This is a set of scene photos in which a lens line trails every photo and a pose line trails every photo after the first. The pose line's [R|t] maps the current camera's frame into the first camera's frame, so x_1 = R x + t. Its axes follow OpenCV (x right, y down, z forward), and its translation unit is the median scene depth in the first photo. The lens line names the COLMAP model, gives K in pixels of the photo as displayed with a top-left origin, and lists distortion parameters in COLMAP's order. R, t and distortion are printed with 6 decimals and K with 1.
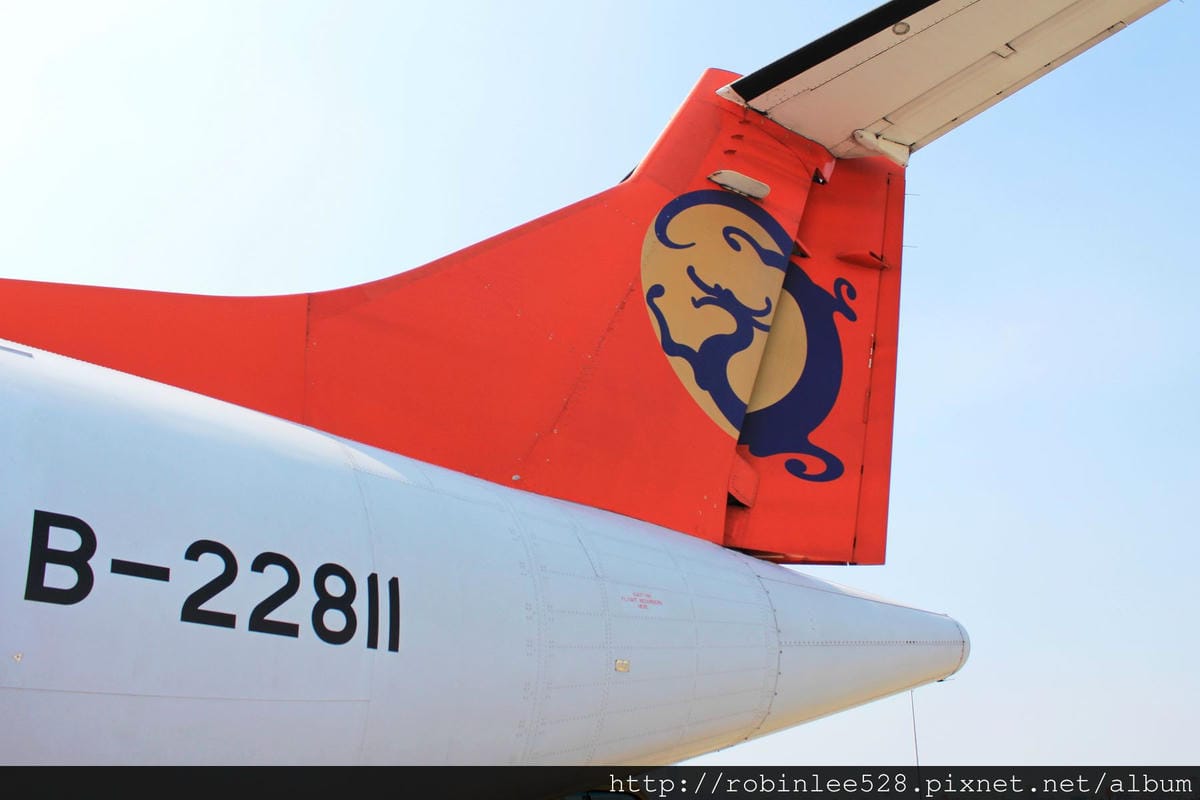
lens RADIAL K [[1057.5, 0, 600.0], [0, 1057.5, 400.0], [0, 0, 1]] dist [-0.160132, 0.117377]
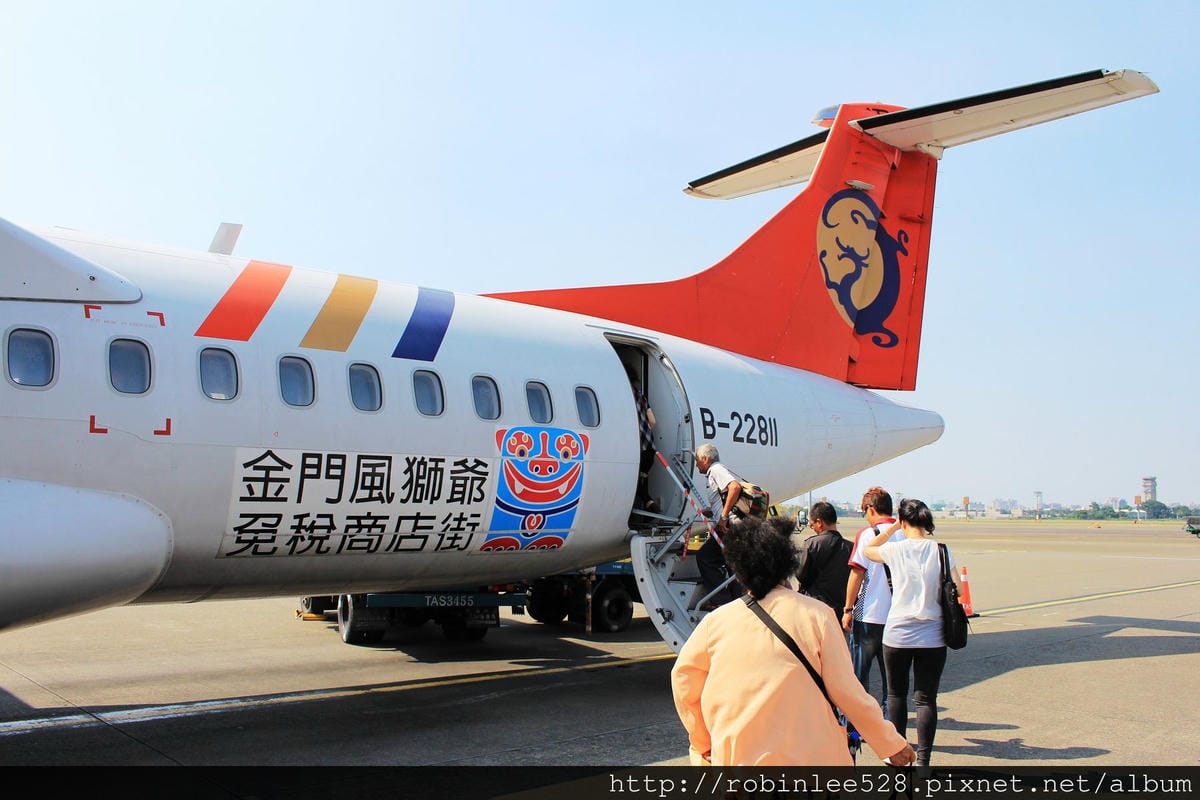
lens RADIAL K [[1057.5, 0, 600.0], [0, 1057.5, 400.0], [0, 0, 1]] dist [-0.160132, 0.117377]
pose [[0.994638, 0.028696, 0.099357, -0.540884], [-0.054795, 0.961025, 0.270976, -0.343389], [-0.087709, -0.274967, 0.957445, -0.898779]]
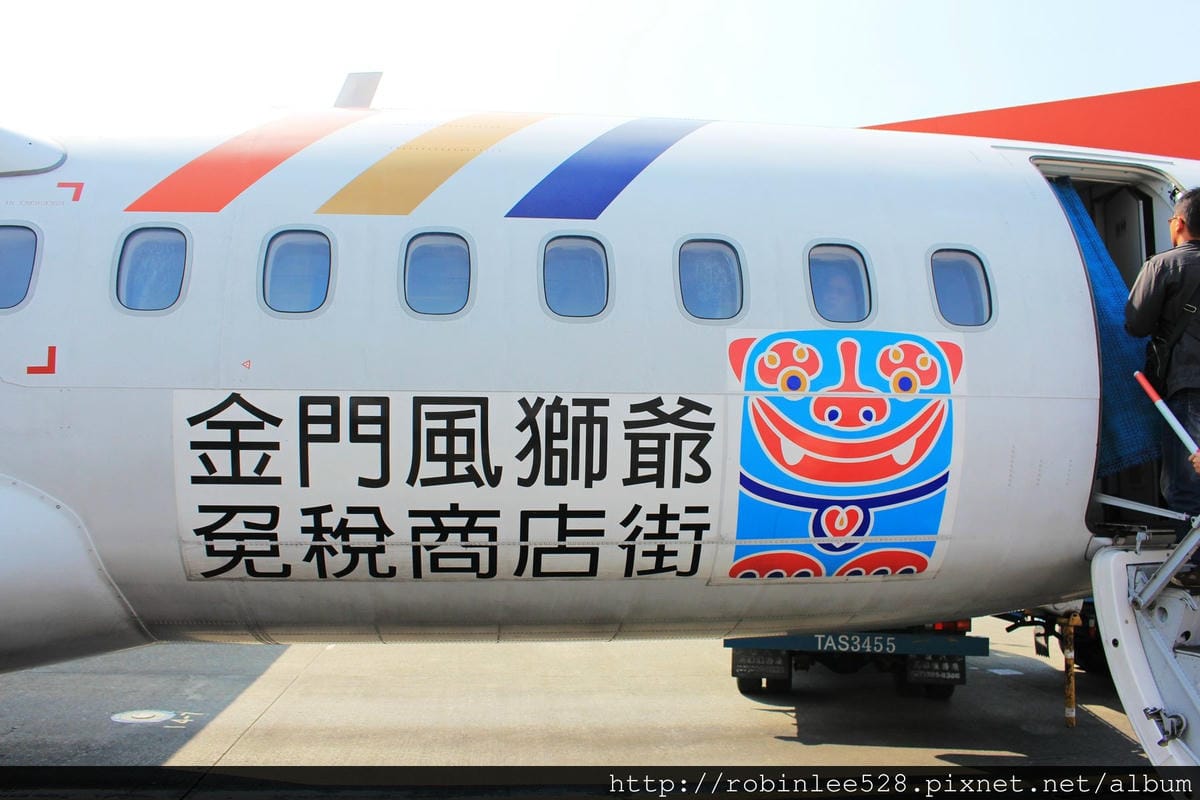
lens RADIAL K [[1057.5, 0, 600.0], [0, 1057.5, 400.0], [0, 0, 1]] dist [-0.160132, 0.117377]
pose [[0.860036, -0.034012, -0.509099, -0.300933], [0.175655, 0.956521, 0.232836, -0.104726], [0.479044, -0.289673, 0.828617, -0.307863]]
